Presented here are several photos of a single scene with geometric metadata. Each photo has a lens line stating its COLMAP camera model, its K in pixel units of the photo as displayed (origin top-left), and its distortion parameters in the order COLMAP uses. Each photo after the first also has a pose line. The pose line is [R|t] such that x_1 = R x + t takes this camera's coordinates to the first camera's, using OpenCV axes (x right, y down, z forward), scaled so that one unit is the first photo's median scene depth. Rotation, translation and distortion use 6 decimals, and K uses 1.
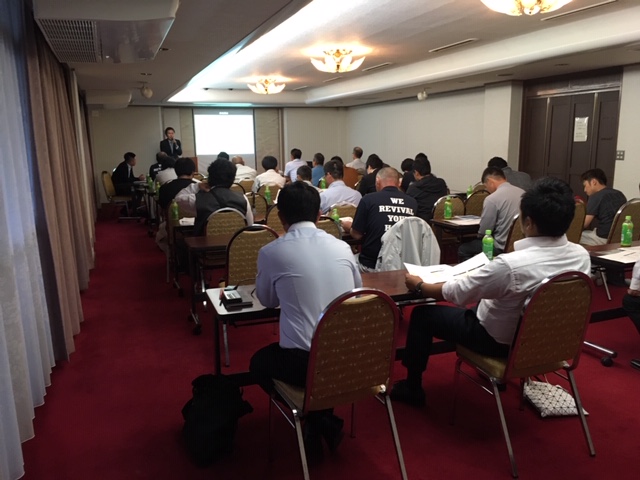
lens RADIAL K [[538.1, 0, 320.0], [0, 538.1, 240.0], [0, 0, 1]] dist [0.095718, -0.131598]
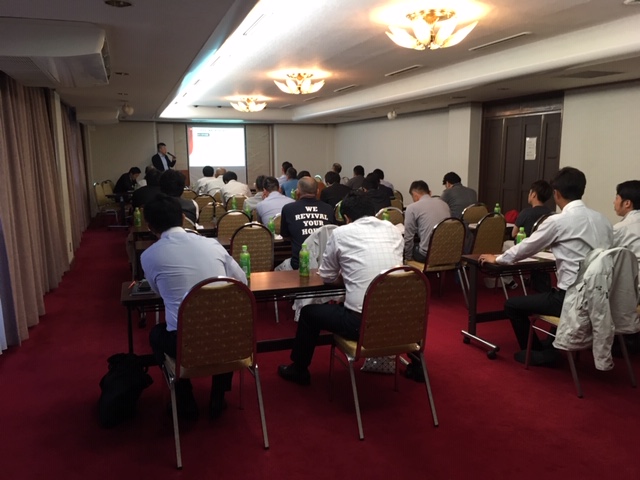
lens RADIAL K [[538.1, 0, 320.0], [0, 538.1, 240.0], [0, 0, 1]] dist [0.095718, -0.131598]
pose [[0.999594, 0.014664, -0.024427, 0.094033], [-0.015299, 0.999544, -0.026027, 0.009525], [0.024034, 0.026390, 0.999363, -0.066559]]
